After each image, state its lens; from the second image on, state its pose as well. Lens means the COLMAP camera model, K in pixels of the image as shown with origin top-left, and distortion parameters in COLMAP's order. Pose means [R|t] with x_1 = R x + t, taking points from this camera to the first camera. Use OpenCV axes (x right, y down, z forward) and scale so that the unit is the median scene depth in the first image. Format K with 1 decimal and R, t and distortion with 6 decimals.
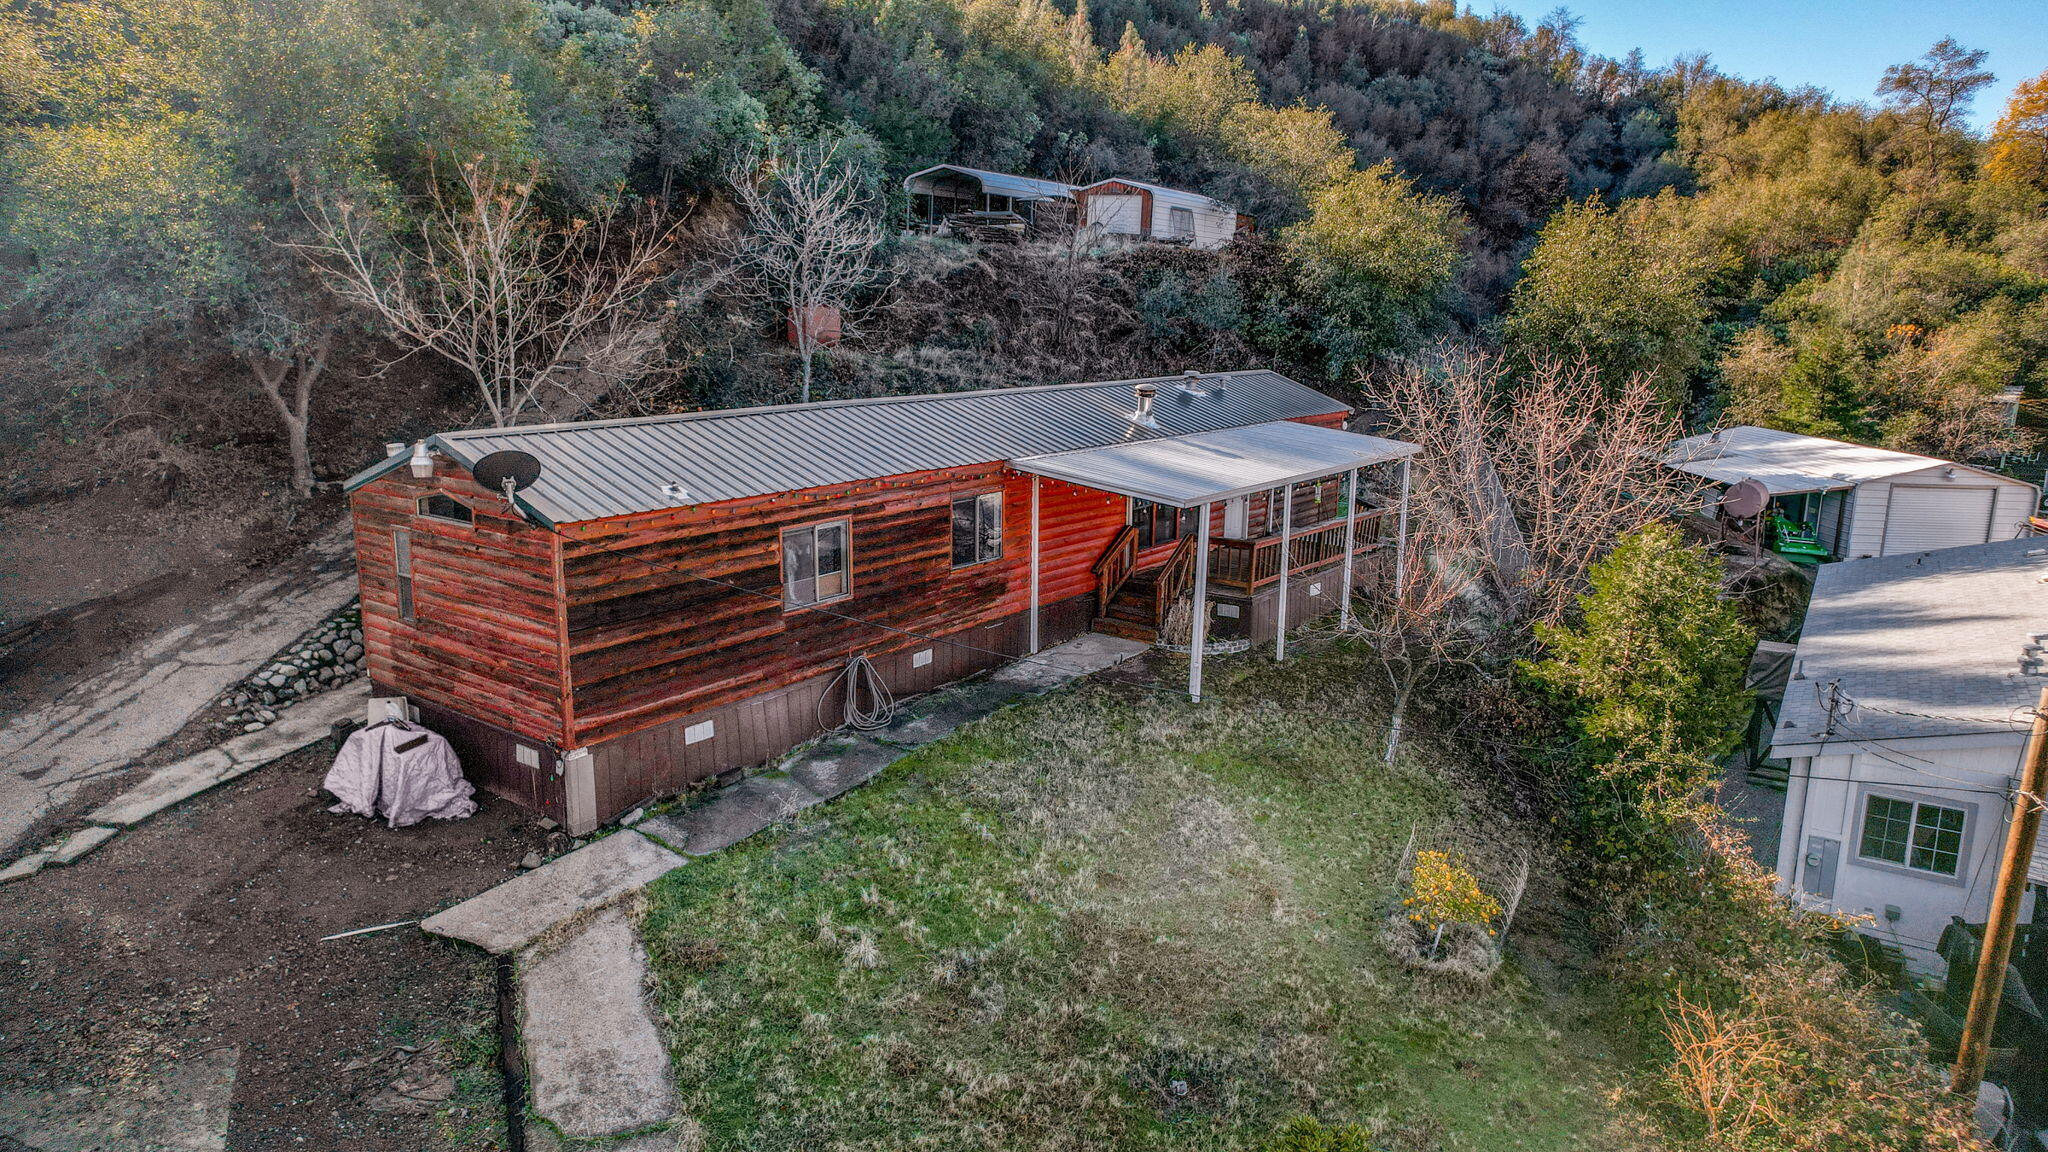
lens RADIAL K [[1303.9, 0, 1025.9], [0, 1303.9, 561.9], [0, 0, 1]] dist [-0.080861, 0.073882]
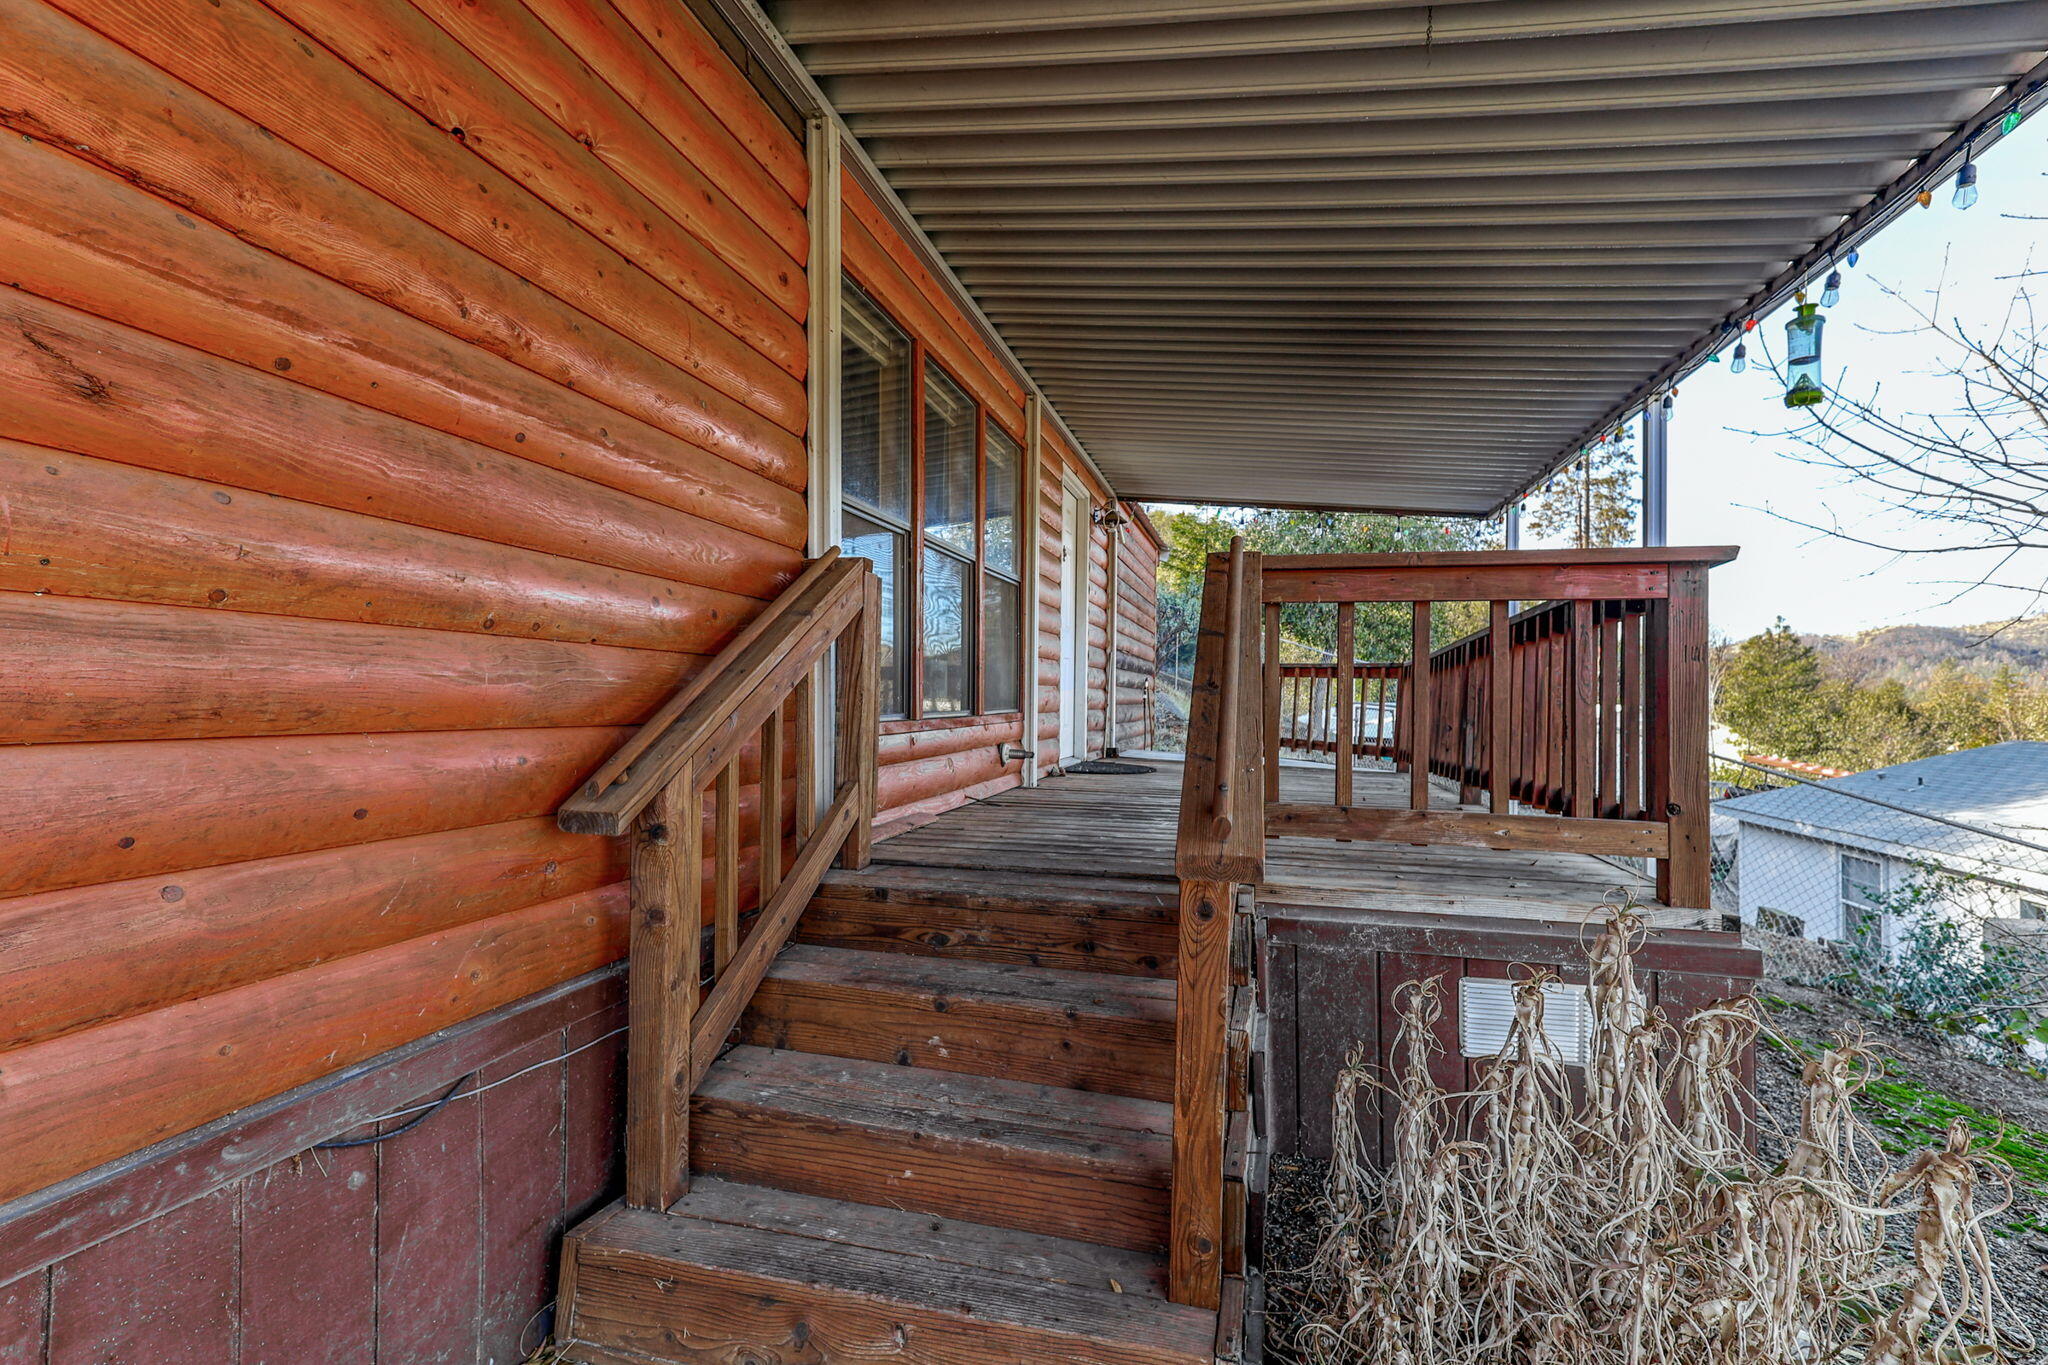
lens RADIAL K [[963.3, 0, 1024.0], [0, 963.3, 682.5], [0, 0, 1]] dist [0.019904, 0.000804]
pose [[0.938494, -0.001563, 0.345293, 0.078321], [0.073550, 0.977946, -0.195477, 0.021428], [-0.337373, 0.208850, 0.917911, 1.165476]]
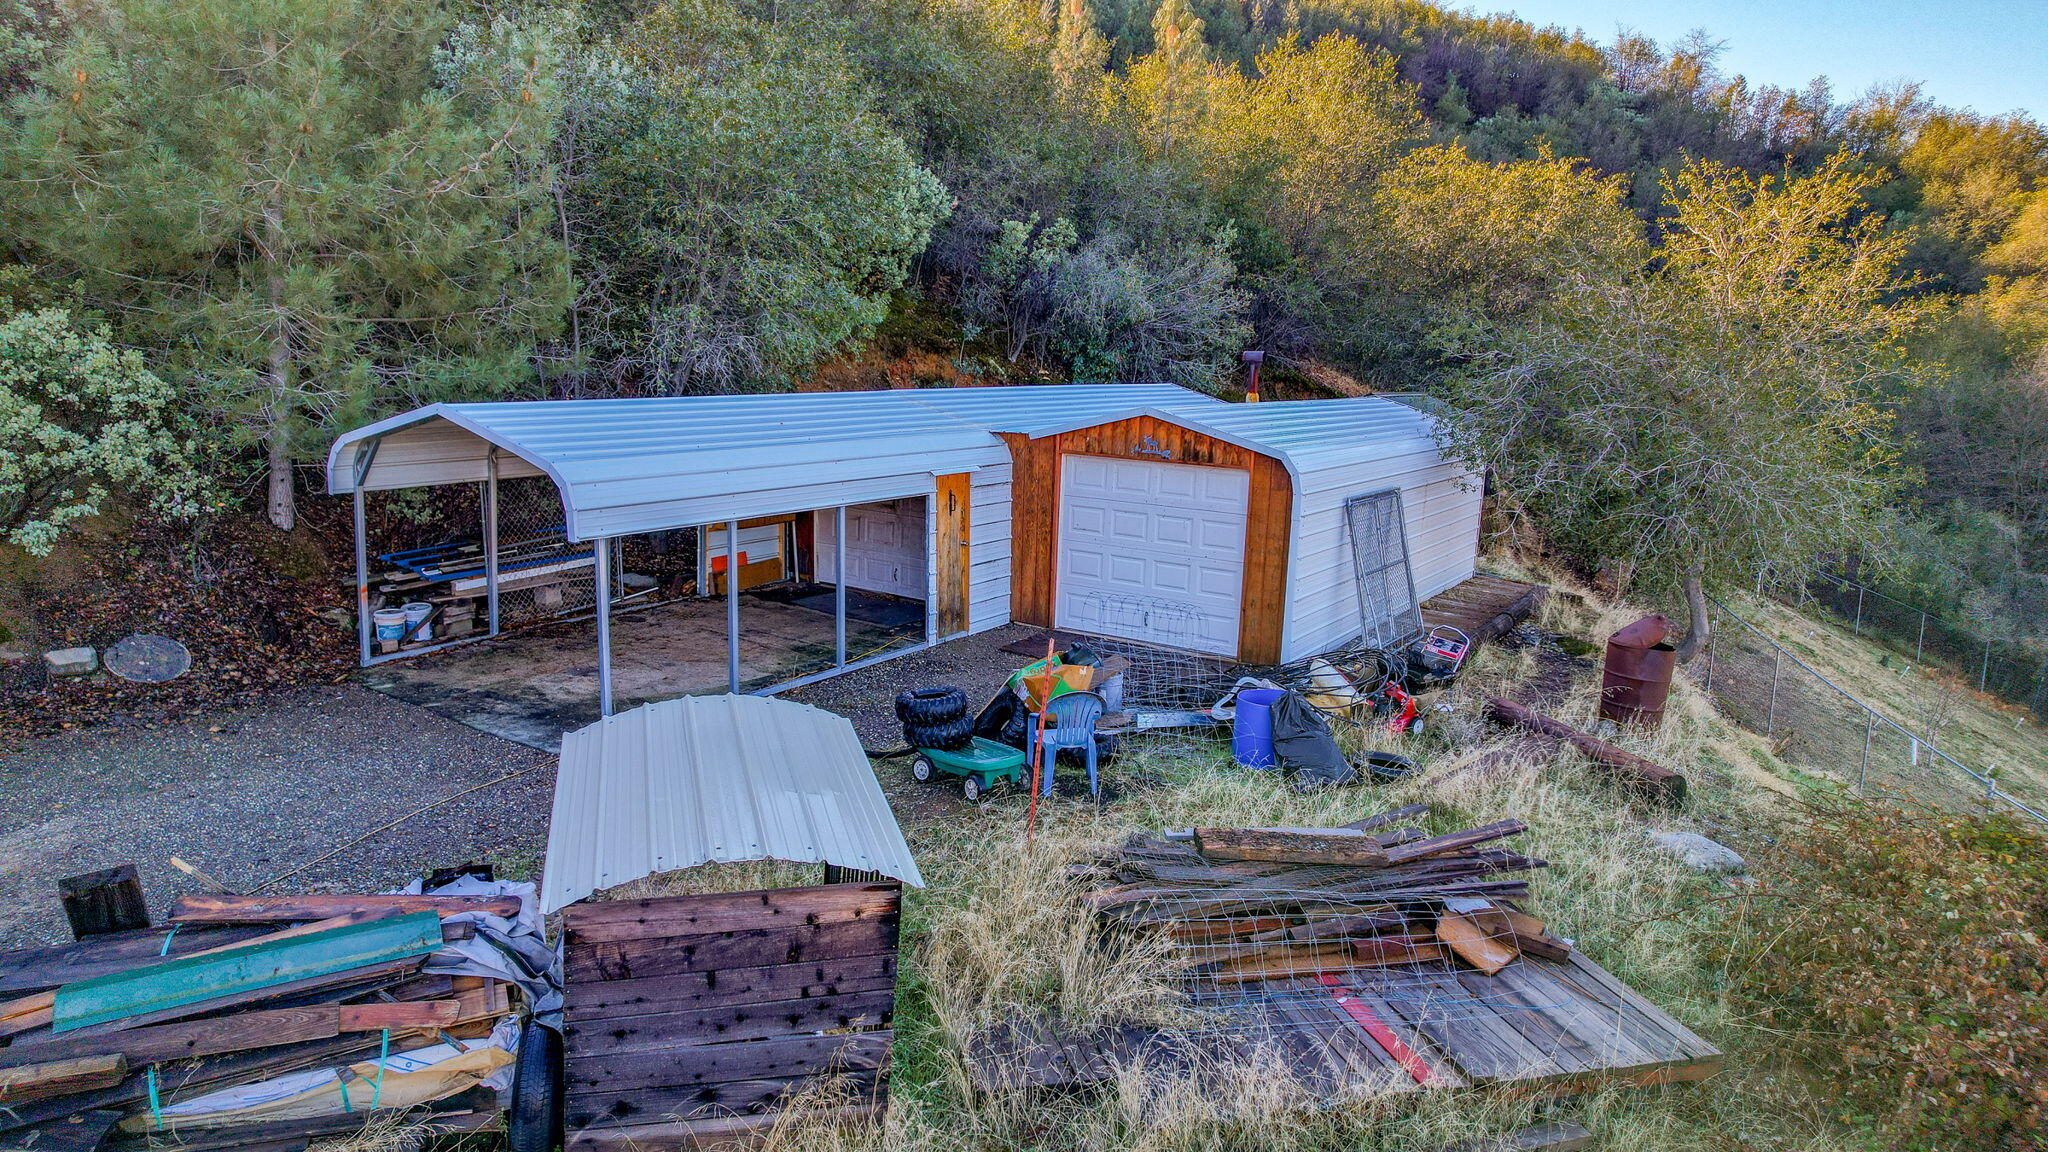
lens RADIAL K [[1303.9, 0, 1025.9], [0, 1303.9, 561.9], [0, 0, 1]] dist [-0.080861, 0.073882]
pose [[0.999890, -0.001733, -0.014700, 0.139942], [0.001195, 0.999332, -0.036517, -0.777253], [0.014754, 0.036496, 0.999225, 2.210422]]
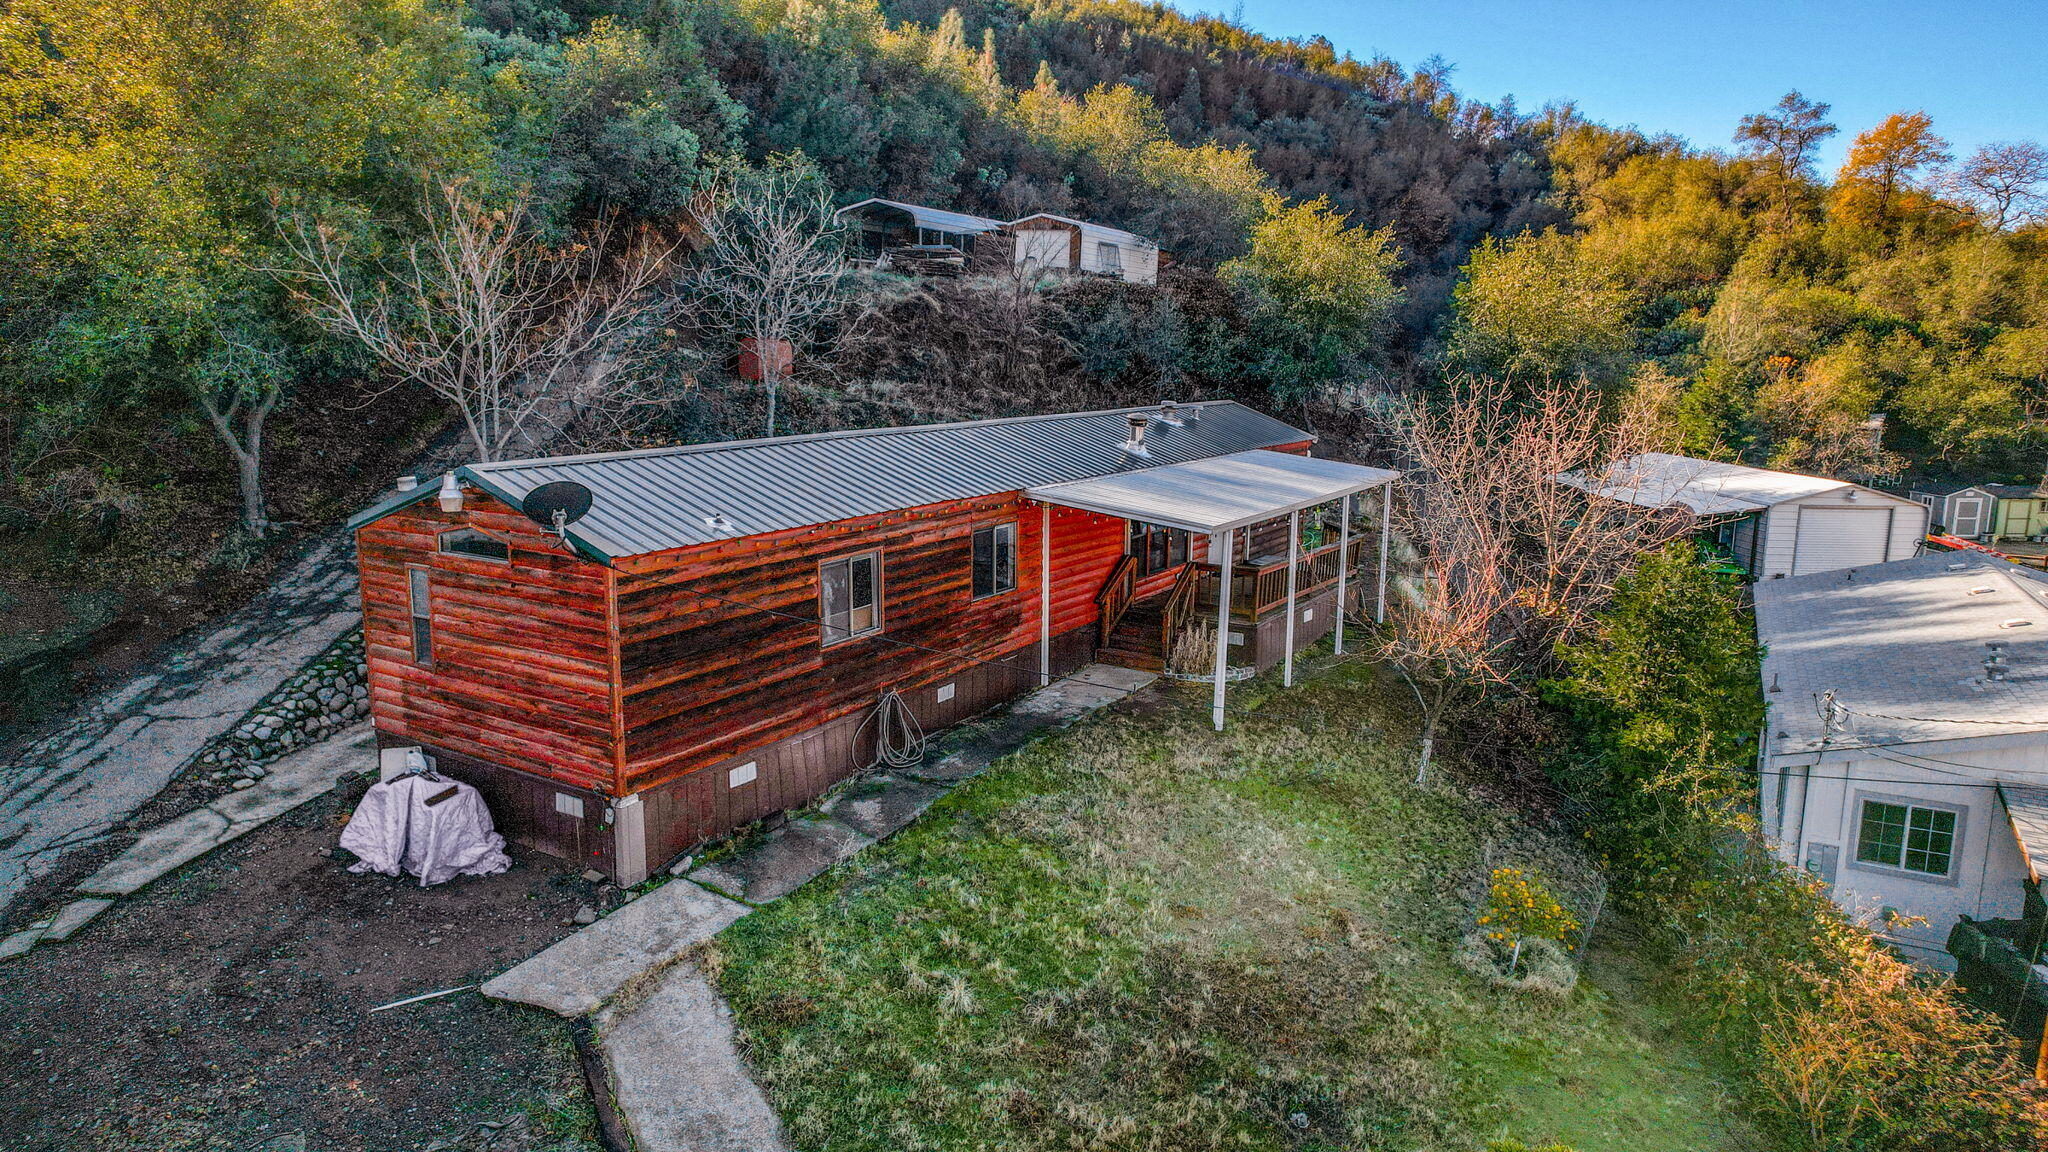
lens RADIAL K [[1303.9, 0, 1025.9], [0, 1303.9, 561.9], [0, 0, 1]] dist [-0.080861, 0.073882]
pose [[0.996038, -0.016646, 0.087360, -0.113721], [0.019103, 0.999443, -0.027367, 0.004223], [-0.086856, 0.028927, 0.995801, 0.021876]]
